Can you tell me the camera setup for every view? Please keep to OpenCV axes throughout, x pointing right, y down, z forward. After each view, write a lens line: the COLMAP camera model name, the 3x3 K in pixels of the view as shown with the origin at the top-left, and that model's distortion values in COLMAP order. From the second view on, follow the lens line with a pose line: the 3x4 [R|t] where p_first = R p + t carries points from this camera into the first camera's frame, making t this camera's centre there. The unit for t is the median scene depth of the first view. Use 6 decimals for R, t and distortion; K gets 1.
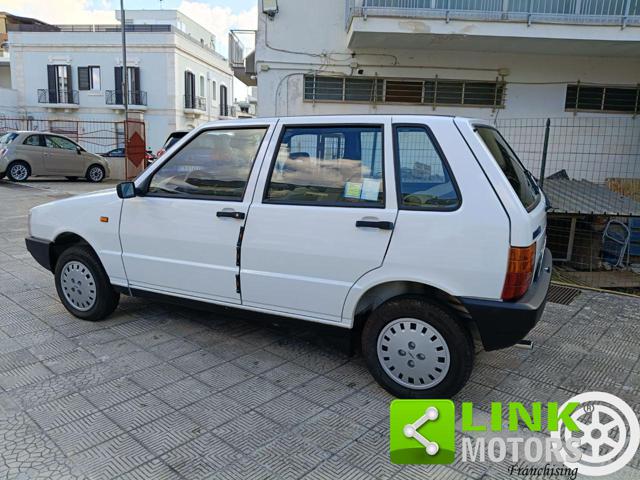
lens RADIAL K [[491.3, 0, 314.3], [0, 491.3, 242.8], [0, 0, 1]] dist [0.016334, -0.055439]
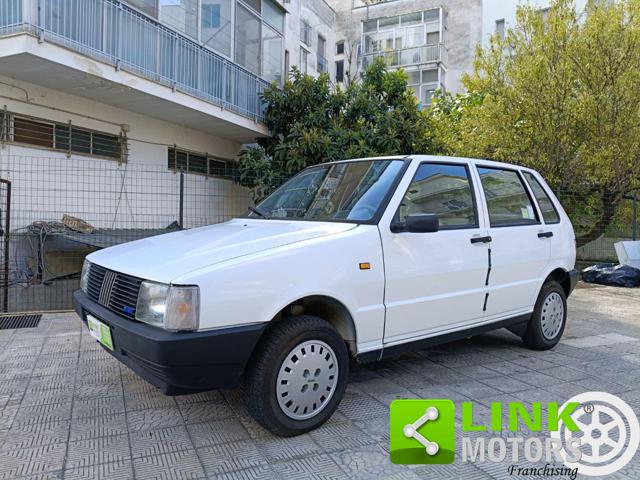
lens RADIAL K [[491.3, 0, 320.2], [0, 491.3, 236.9], [0, 0, 1]] dist [0.016334, -0.055439]
pose [[0.403088, -0.049705, 0.913810, -0.471778], [0.174384, 0.984400, -0.023377, -0.035476], [-0.898393, 0.168777, 0.405468, 0.308216]]
